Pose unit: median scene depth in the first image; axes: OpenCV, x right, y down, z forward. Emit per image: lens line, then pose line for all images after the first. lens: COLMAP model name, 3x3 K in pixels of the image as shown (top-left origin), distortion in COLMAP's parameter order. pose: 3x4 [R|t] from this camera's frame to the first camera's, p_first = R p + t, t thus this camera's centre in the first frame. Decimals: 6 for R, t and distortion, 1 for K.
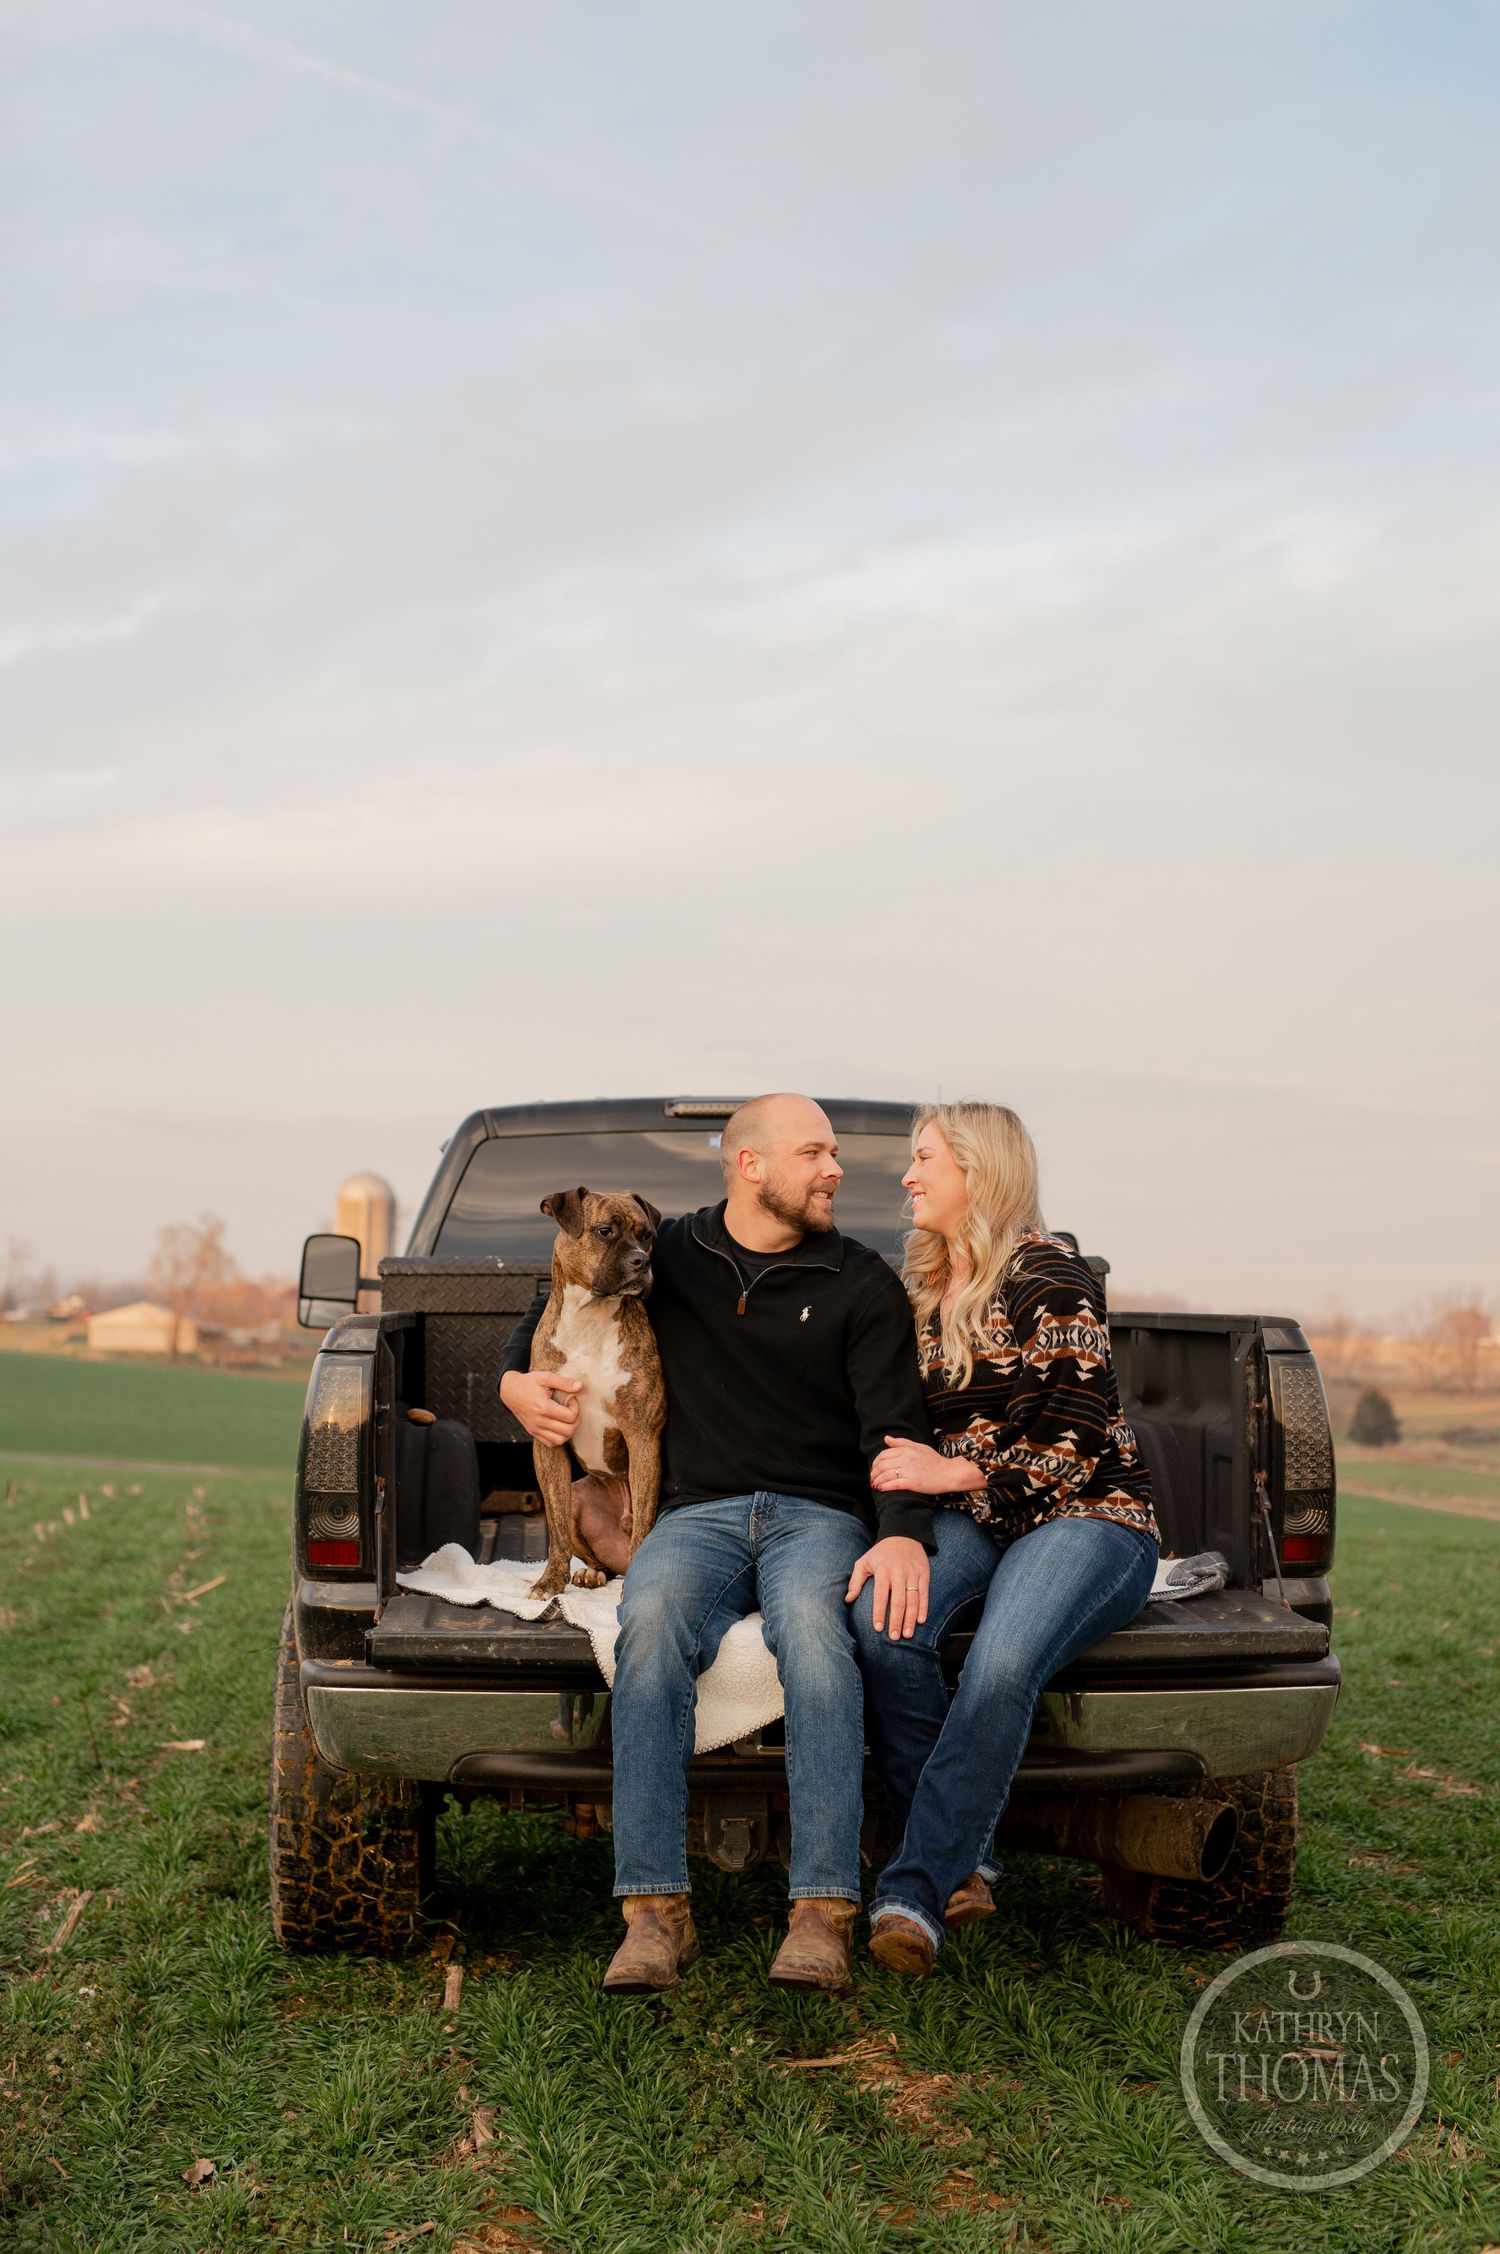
lens RADIAL K [[3666.7, 0, 738.0], [0, 3666.7, 1083.4], [0, 0, 1]] dist [0.016367, -0.029875]
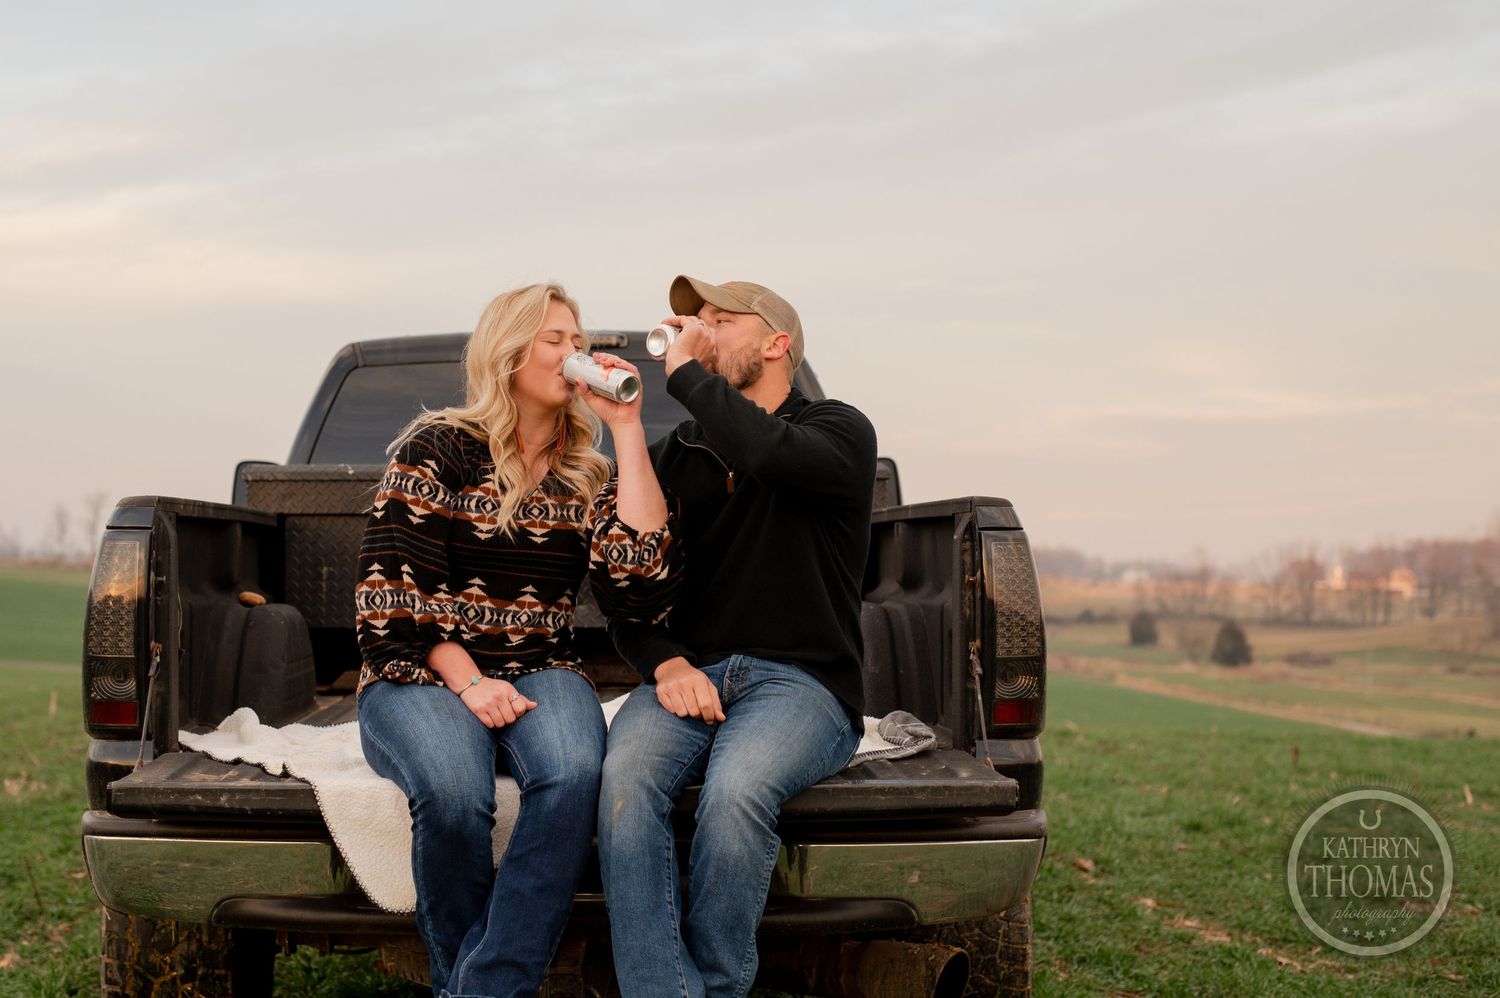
lens RADIAL K [[2705.4, 0, 695.9], [0, 2705.4, 387.9], [0, 0, 1]] dist [-0.127684, 1.051483]
pose [[0.999069, -0.003653, -0.042975, 0.088768], [0.003176, 0.999933, -0.011151, 0.037756], [0.043012, 0.011005, 0.999014, 0.191791]]
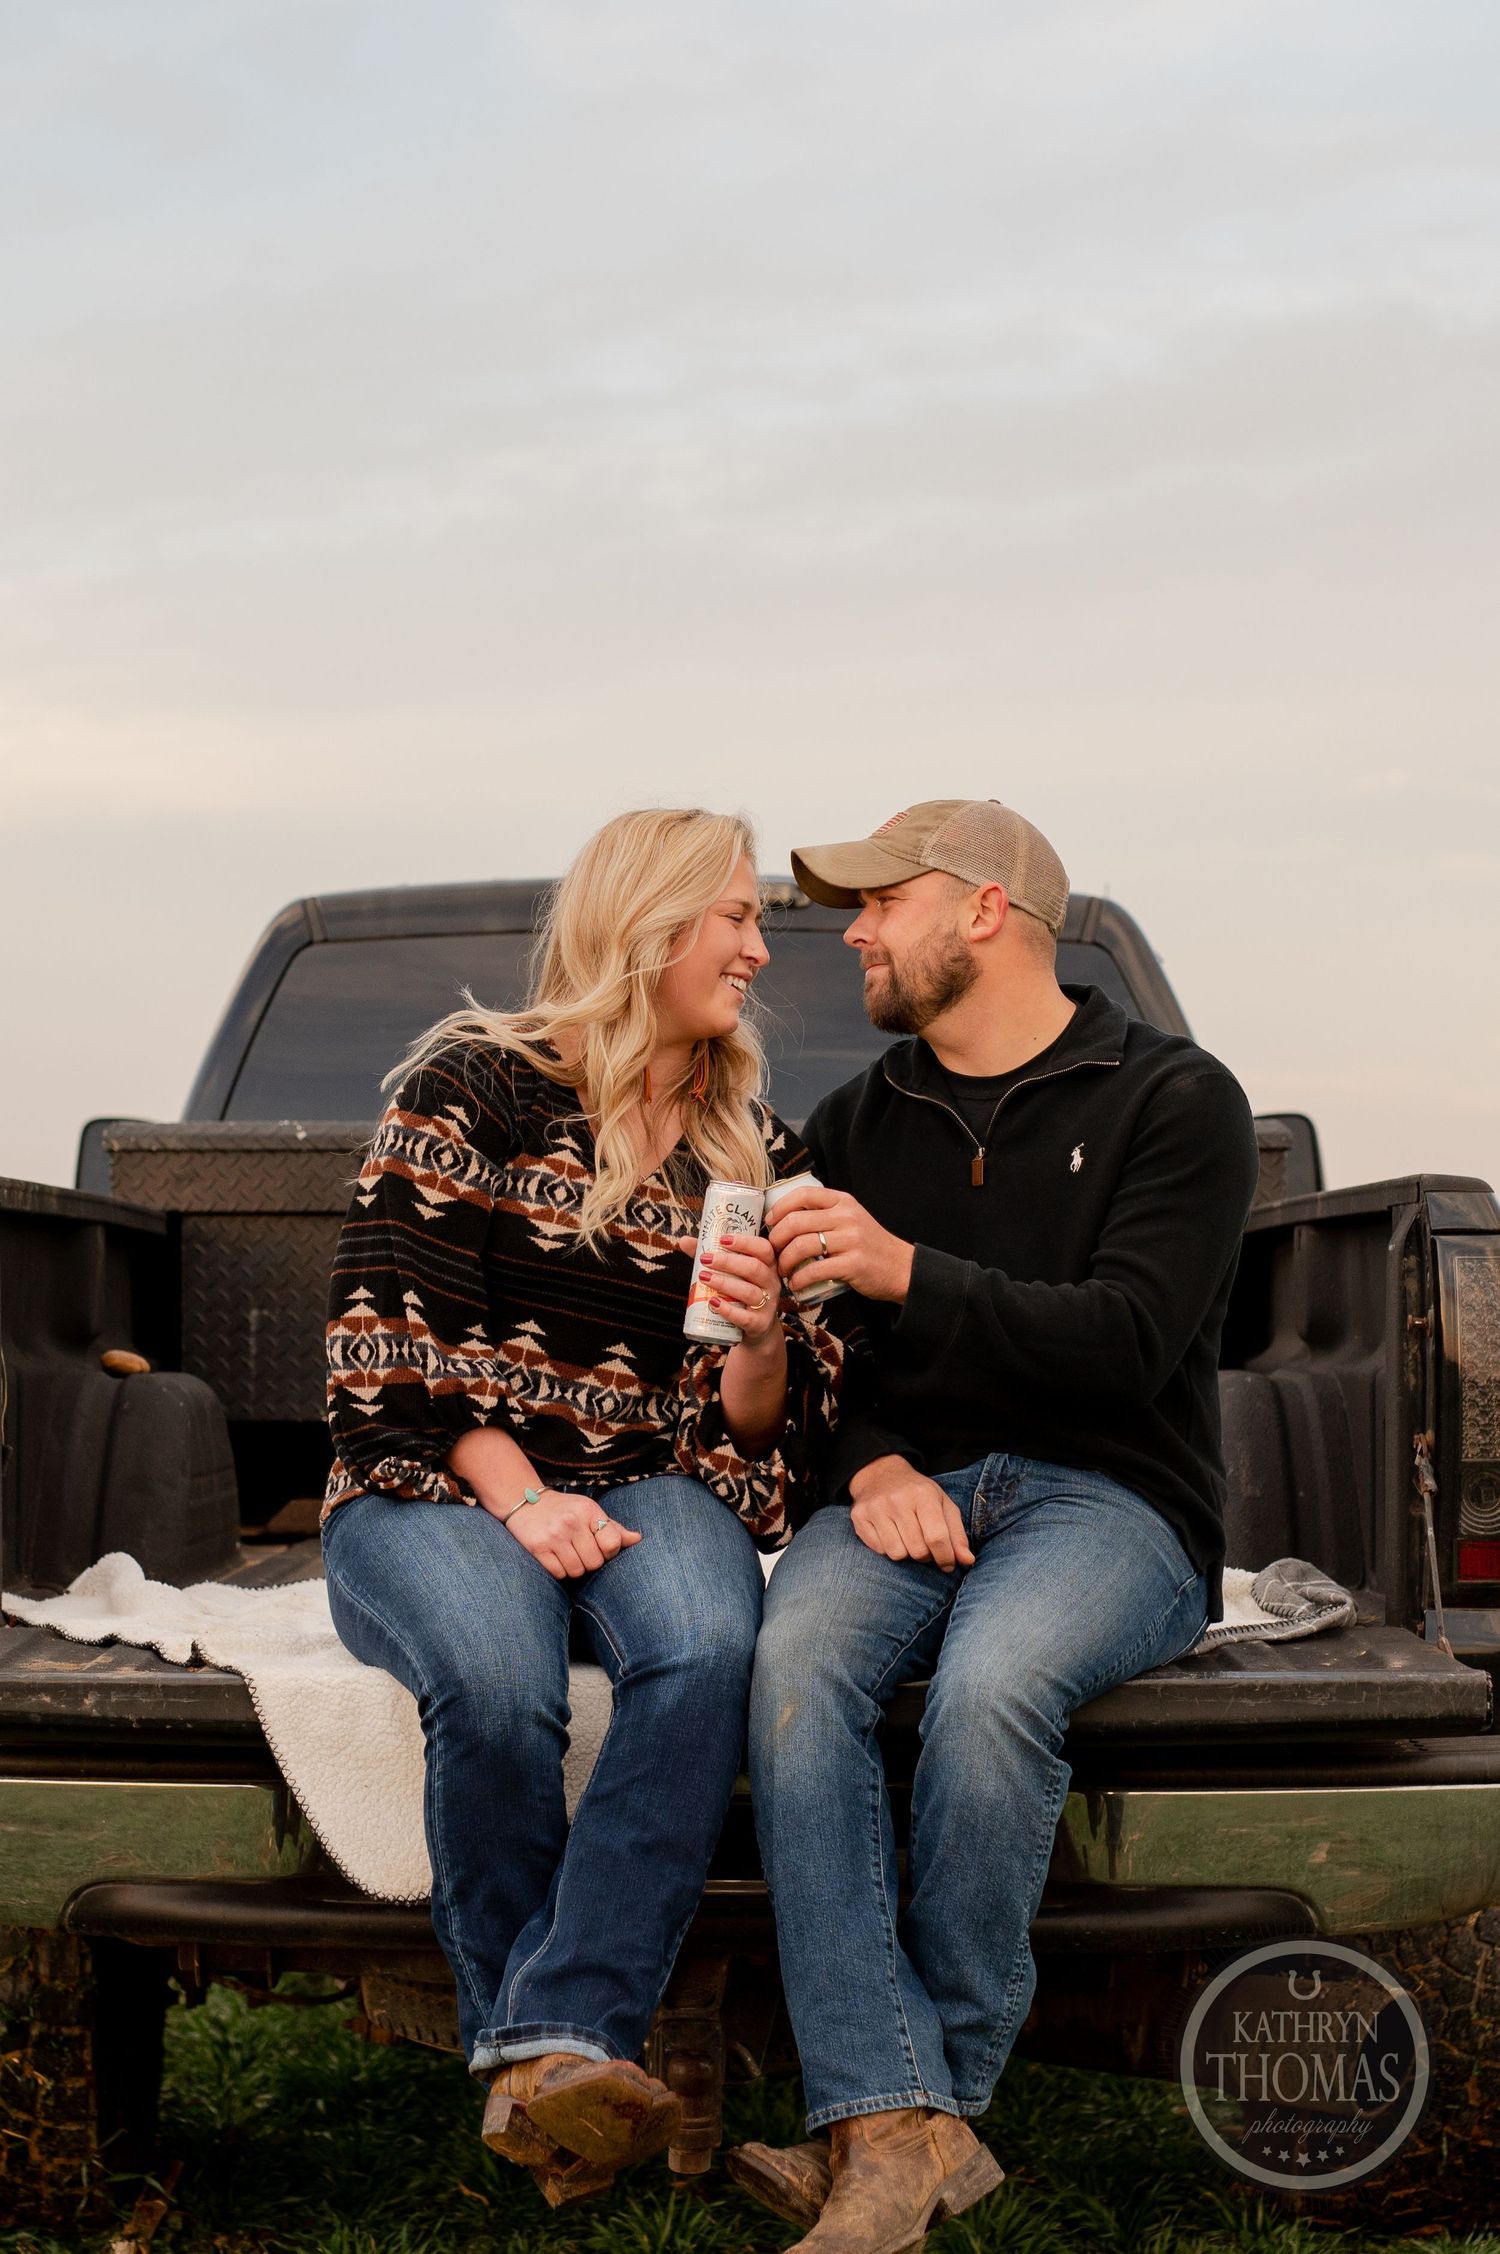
lens RADIAL K [[5487.4, 0, 899.7], [0, 5487.4, 1125.1], [0, 0, 1]] dist [-0.001670, 0.329581]
pose [[0.998465, -0.000889, -0.055372, 0.099432], [0.001632, 0.999909, 0.013373, 0.040535], [0.055355, -0.013443, 0.998376, 0.091118]]
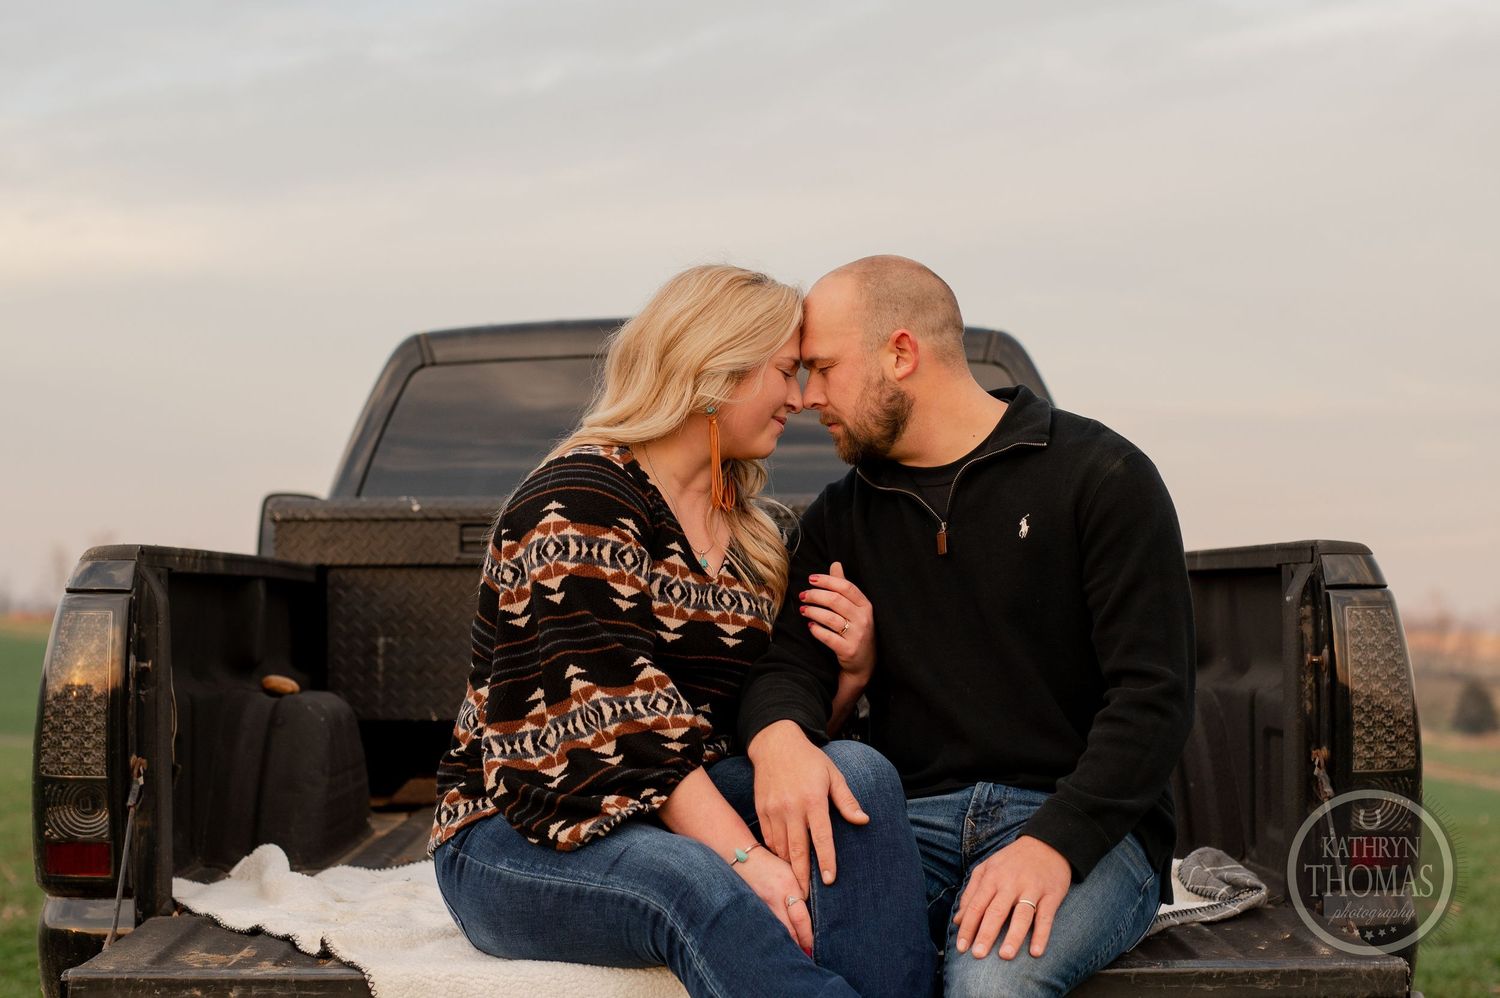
lens RADIAL K [[3087.0, 0, 804.4], [0, 3087.0, 468.9], [0, 0, 1]] dist [-0.038976, 0.143890]
pose [[0.999061, -0.007076, -0.042734, 0.060641], [0.007464, 0.999932, 0.008946, 0.039973], [0.042668, -0.009256, 0.999046, 0.345600]]
